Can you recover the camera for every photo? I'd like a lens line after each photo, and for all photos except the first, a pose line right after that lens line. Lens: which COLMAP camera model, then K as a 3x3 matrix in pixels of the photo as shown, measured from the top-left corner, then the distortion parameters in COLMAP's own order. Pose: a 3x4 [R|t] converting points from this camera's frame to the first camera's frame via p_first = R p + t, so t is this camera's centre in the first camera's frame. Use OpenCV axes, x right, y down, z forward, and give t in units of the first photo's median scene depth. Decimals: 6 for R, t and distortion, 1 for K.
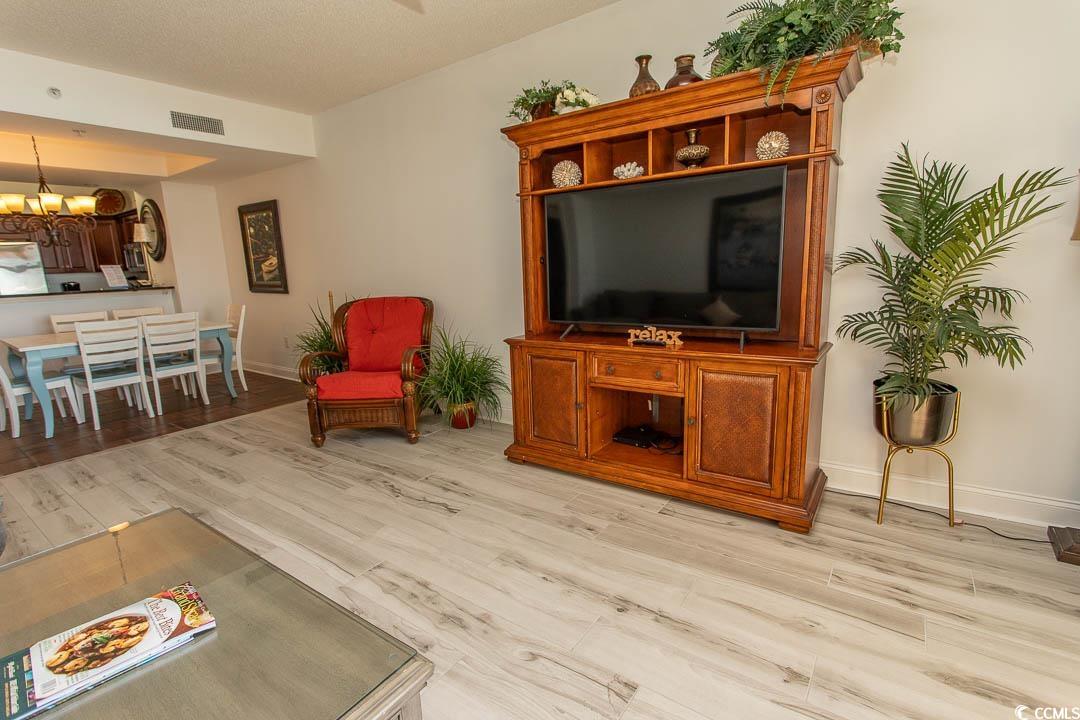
lens RADIAL K [[507.8, 0, 535.6], [0, 507.8, 357.6], [0, 0, 1]] dist [-0.000076, 0.001279]
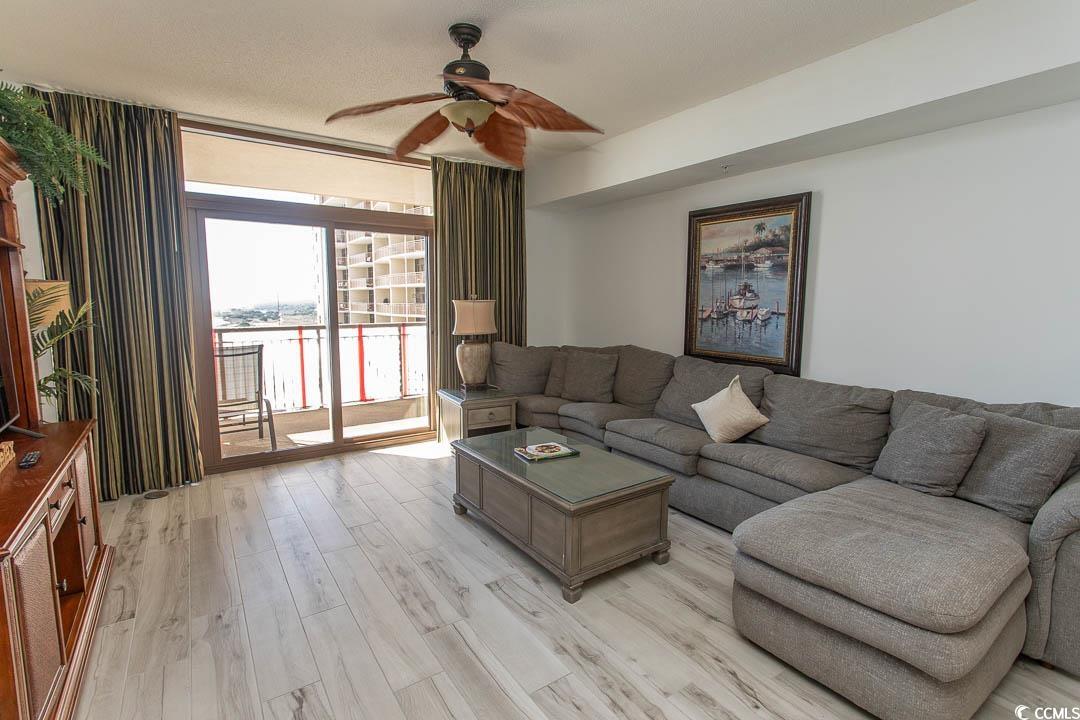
lens RADIAL K [[507.8, 0, 535.6], [0, 507.8, 357.6], [0, 0, 1]] dist [-0.000076, 0.001279]
pose [[-0.940743, -0.002290, 0.339113, -1.025810], [0.096273, 0.957031, 0.273537, -0.437877], [-0.325168, 0.289975, -0.900100, 2.030998]]
